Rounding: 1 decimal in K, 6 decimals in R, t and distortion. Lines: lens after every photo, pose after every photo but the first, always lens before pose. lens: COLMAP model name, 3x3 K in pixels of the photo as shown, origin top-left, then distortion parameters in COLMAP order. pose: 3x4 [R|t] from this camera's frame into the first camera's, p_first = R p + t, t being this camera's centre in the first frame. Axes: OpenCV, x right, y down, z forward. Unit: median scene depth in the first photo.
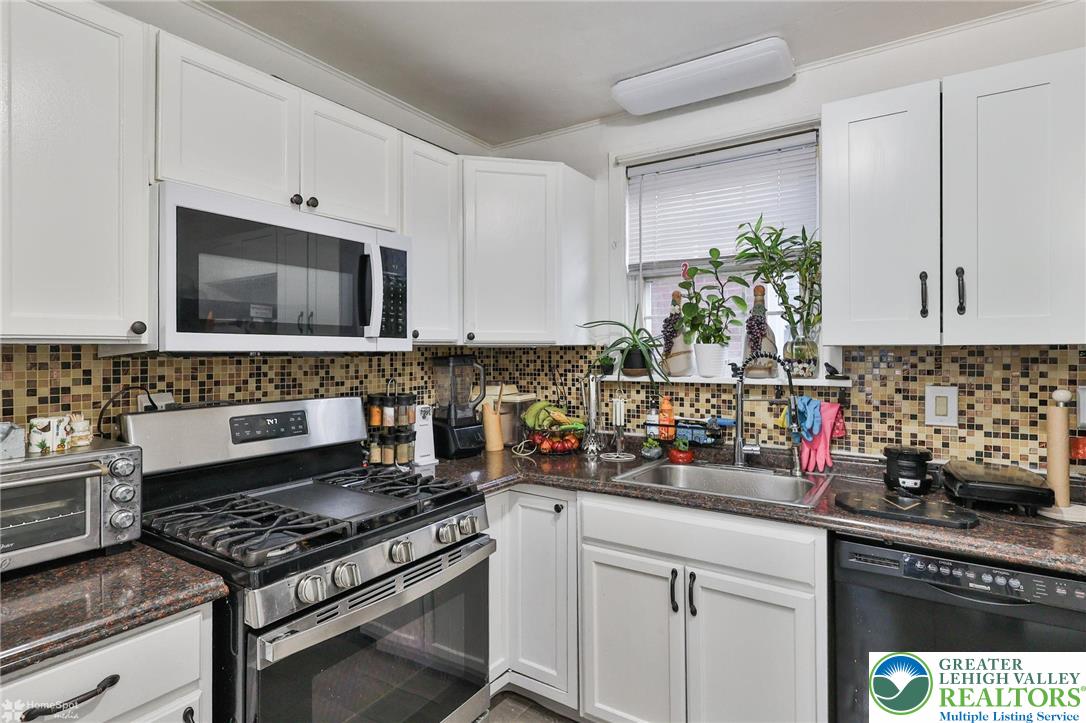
lens RADIAL K [[552.3, 0, 545.7], [0, 552.3, 349.4], [0, 0, 1]] dist [0.000066, 0.000152]
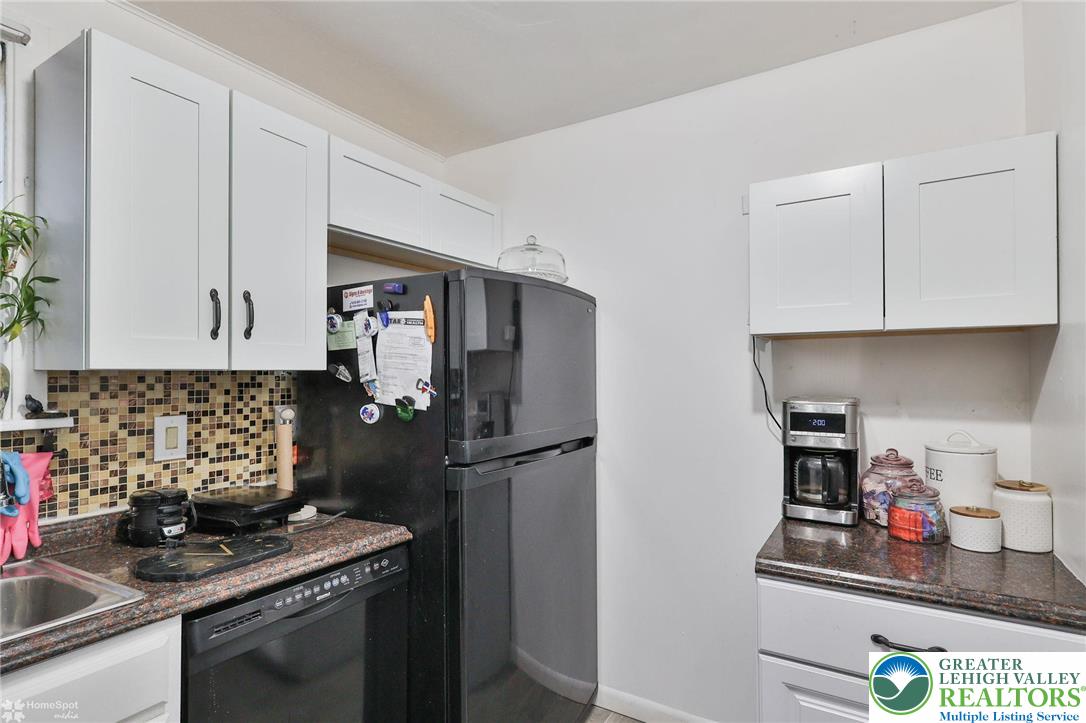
lens RADIAL K [[552.3, 0, 546.0], [0, 552.3, 365.7], [0, 0, 1]] dist [0.000066, 0.000152]
pose [[-0.032862, 0.017310, 0.999310, -0.207217], [0.005459, 0.999838, -0.017139, 0.003403], [-0.999445, 0.004892, -0.032951, 0.414455]]
